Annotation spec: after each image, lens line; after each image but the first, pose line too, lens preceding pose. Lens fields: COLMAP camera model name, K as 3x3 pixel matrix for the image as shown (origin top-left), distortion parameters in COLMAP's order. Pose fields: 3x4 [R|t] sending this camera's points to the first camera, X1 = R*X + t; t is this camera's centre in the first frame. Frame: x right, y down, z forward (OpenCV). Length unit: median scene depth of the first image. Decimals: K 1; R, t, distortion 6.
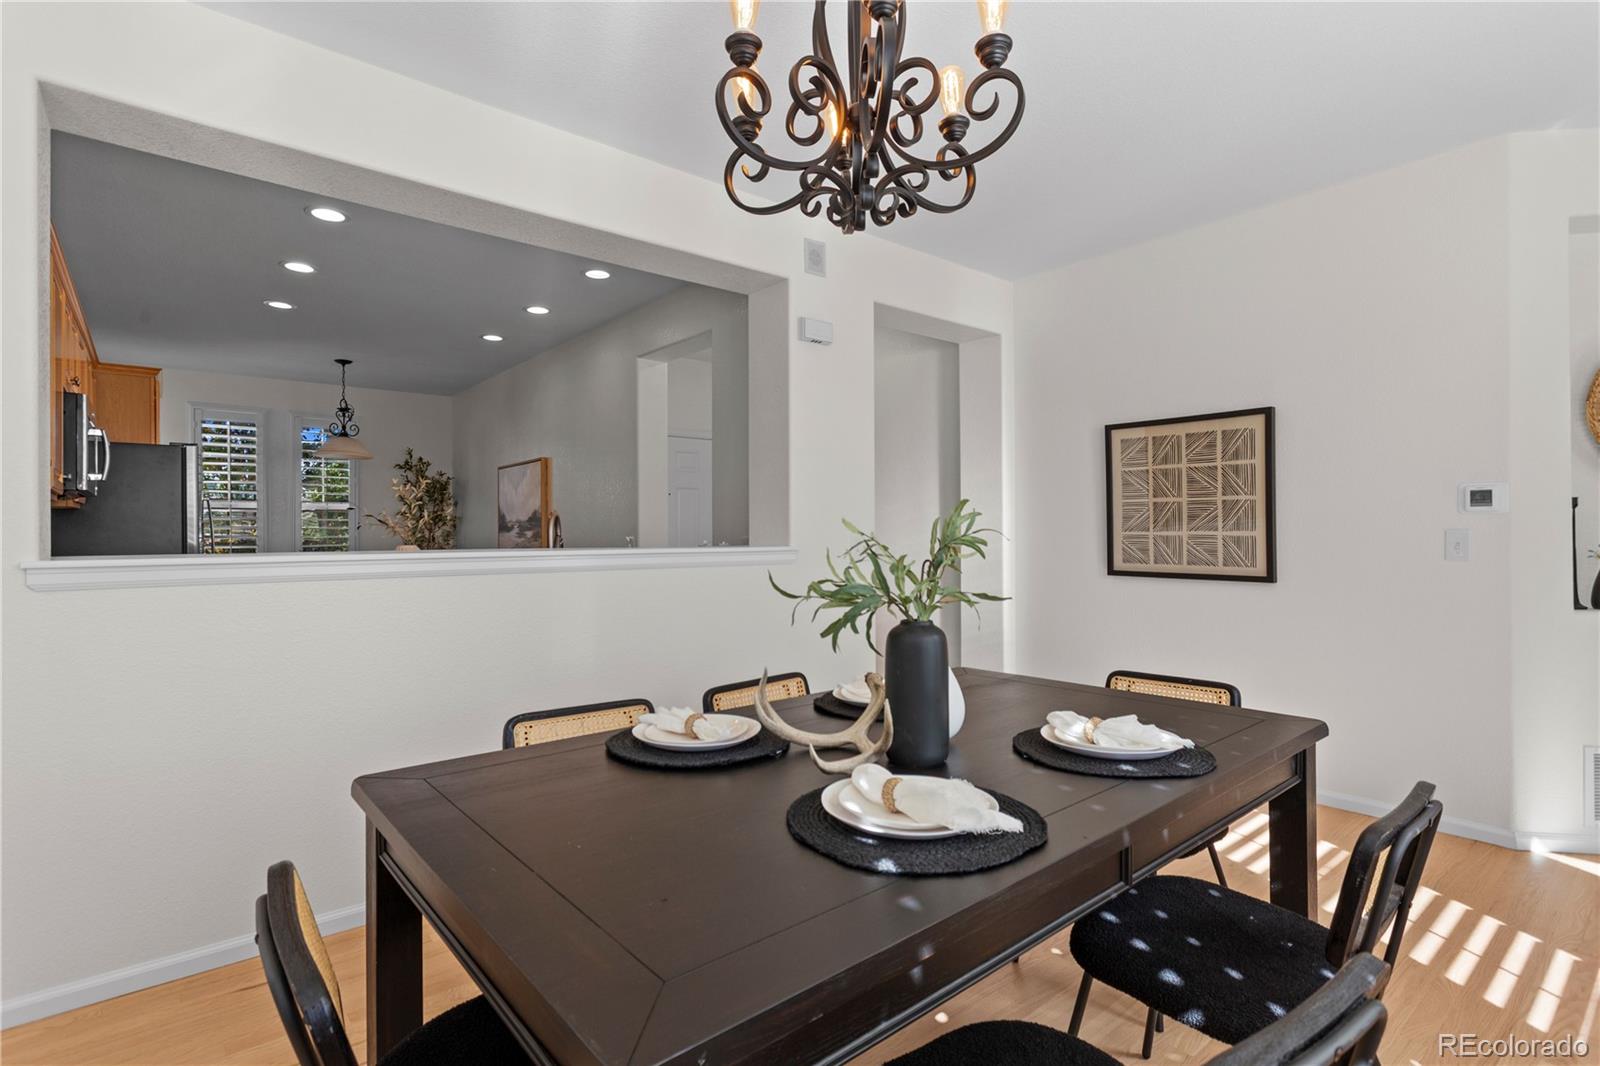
lens RADIAL K [[788.1, 0, 801.9], [0, 788.1, 532.7], [0, 0, 1]] dist [-0.003722, 0.000480]
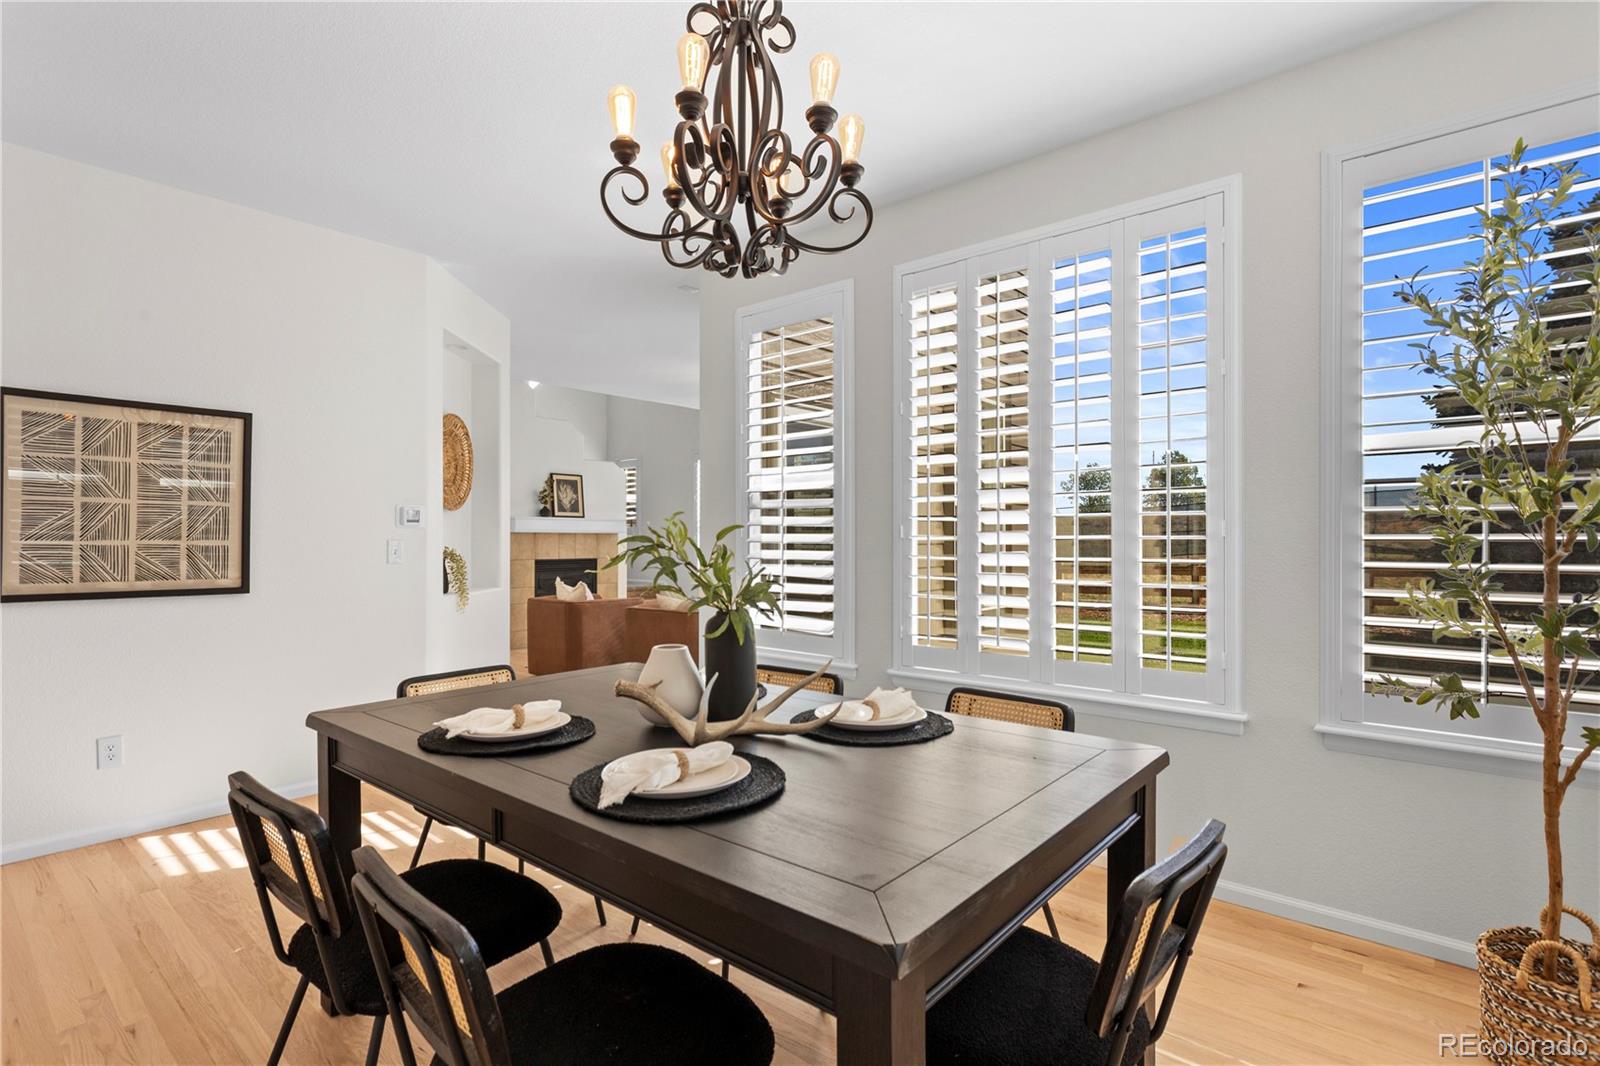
lens RADIAL K [[788.1, 0, 803.0], [0, 788.1, 533.7], [0, 0, 1]] dist [-0.003722, 0.000480]
pose [[-0.175427, 0.010138, 0.984440, -0.467606], [0.001928, 0.999949, -0.009954, 0.001157], [-0.984491, 0.000152, -0.175437, 0.473682]]
